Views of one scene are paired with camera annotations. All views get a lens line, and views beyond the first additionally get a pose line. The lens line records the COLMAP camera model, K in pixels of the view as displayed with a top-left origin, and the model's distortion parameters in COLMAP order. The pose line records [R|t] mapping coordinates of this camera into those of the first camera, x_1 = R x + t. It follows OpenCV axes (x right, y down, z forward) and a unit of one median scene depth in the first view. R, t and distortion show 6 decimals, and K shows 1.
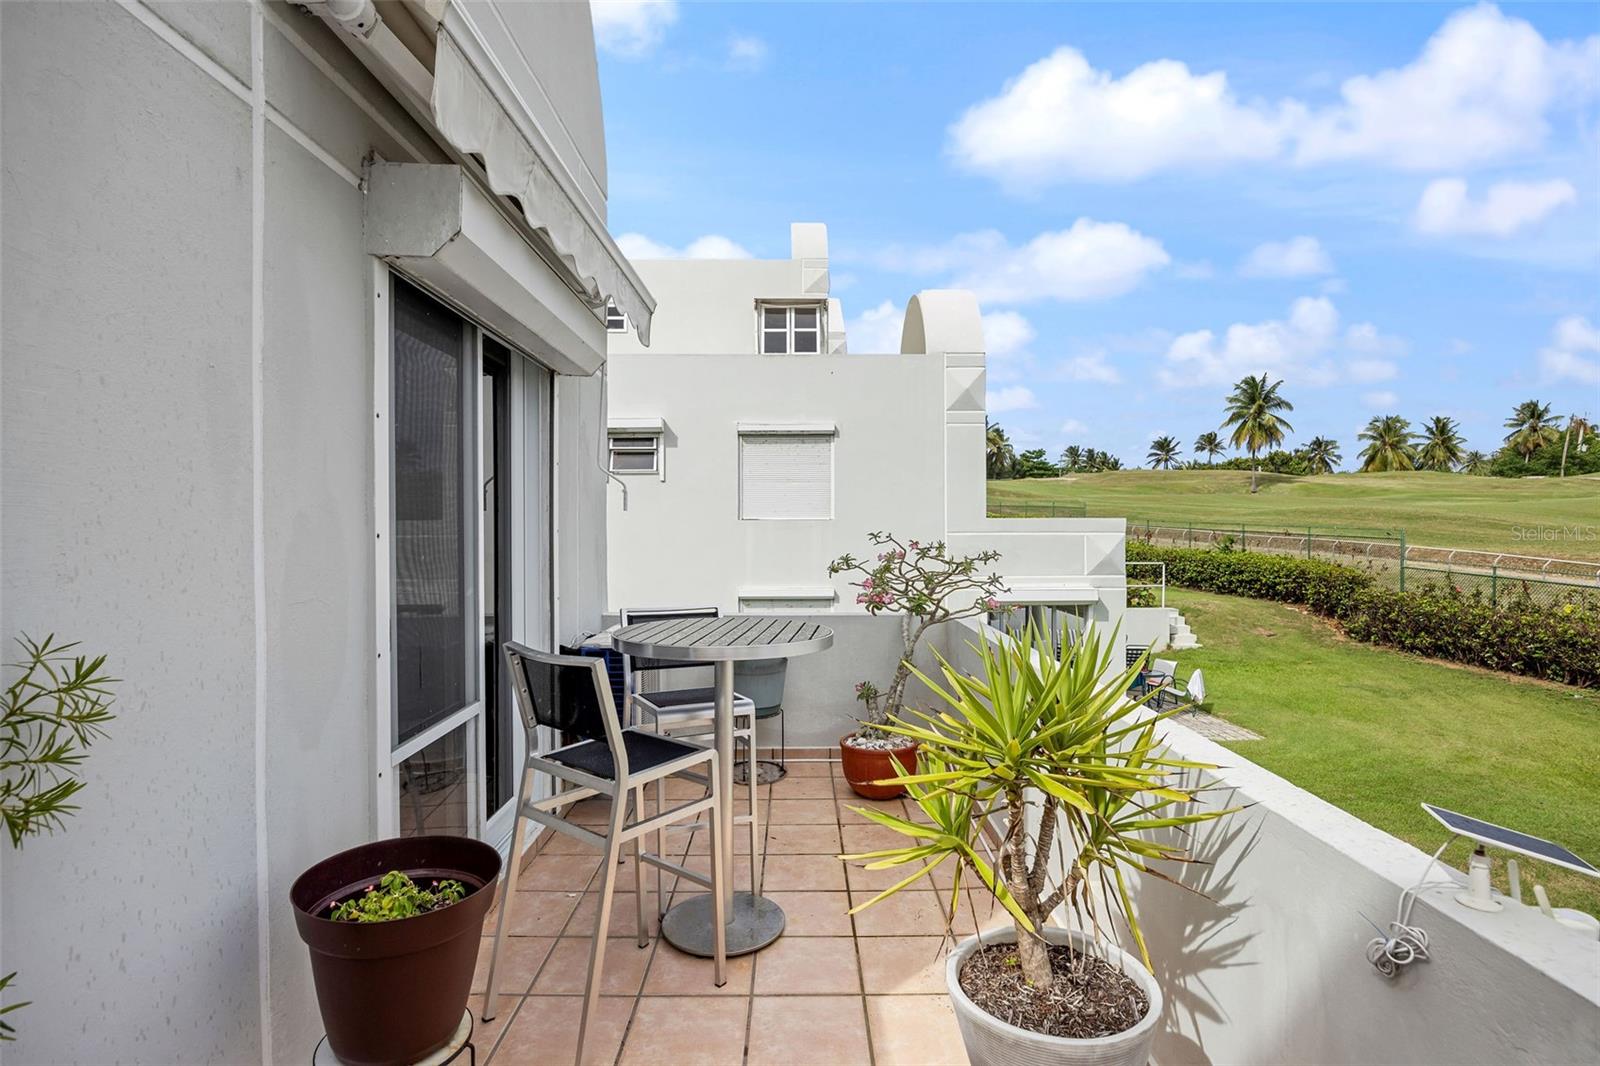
lens RADIAL K [[815.7, 0, 799.0], [0, 815.7, 525.7], [0, 0, 1]] dist [-0.002518, -0.000550]
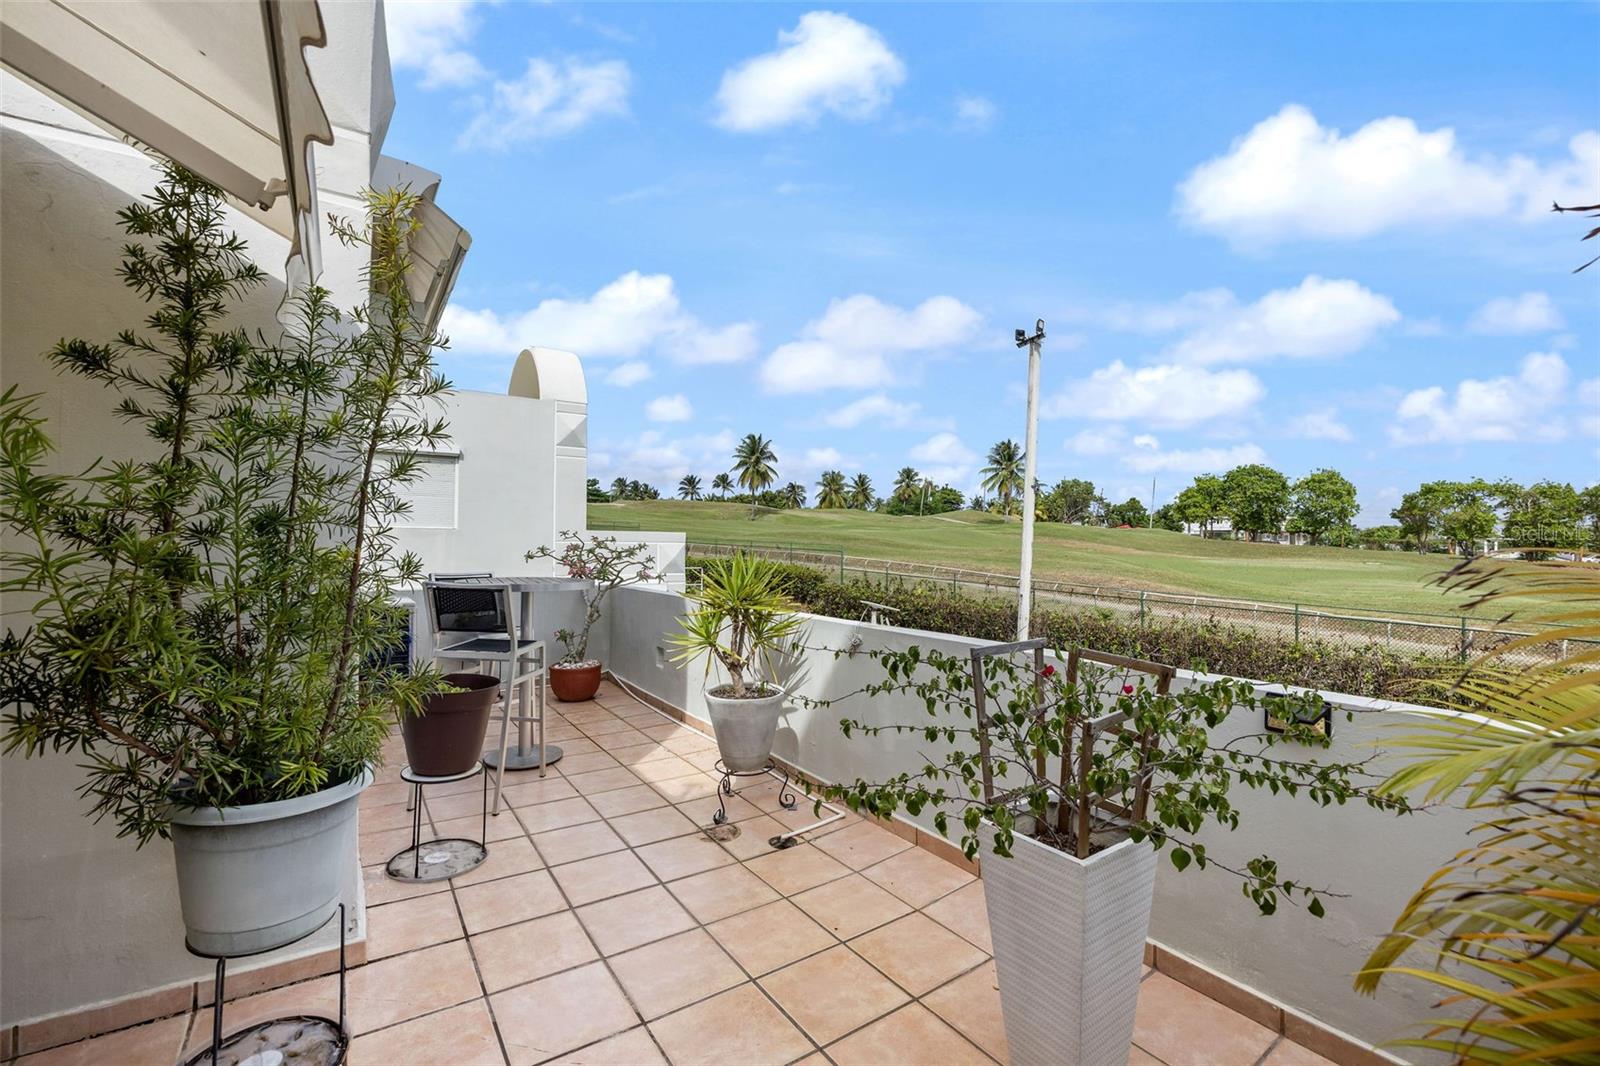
lens RADIAL K [[1475.6, 0, 800.0], [0, 1475.6, 533.0], [0, 0, 1]] dist [-0.001160, -0.000142]
pose [[0.806488, 0.036481, 0.590124, -0.886314], [-0.008180, 0.998688, -0.050559, 0.111484], [-0.591194, 0.035949, 0.805728, -1.098296]]
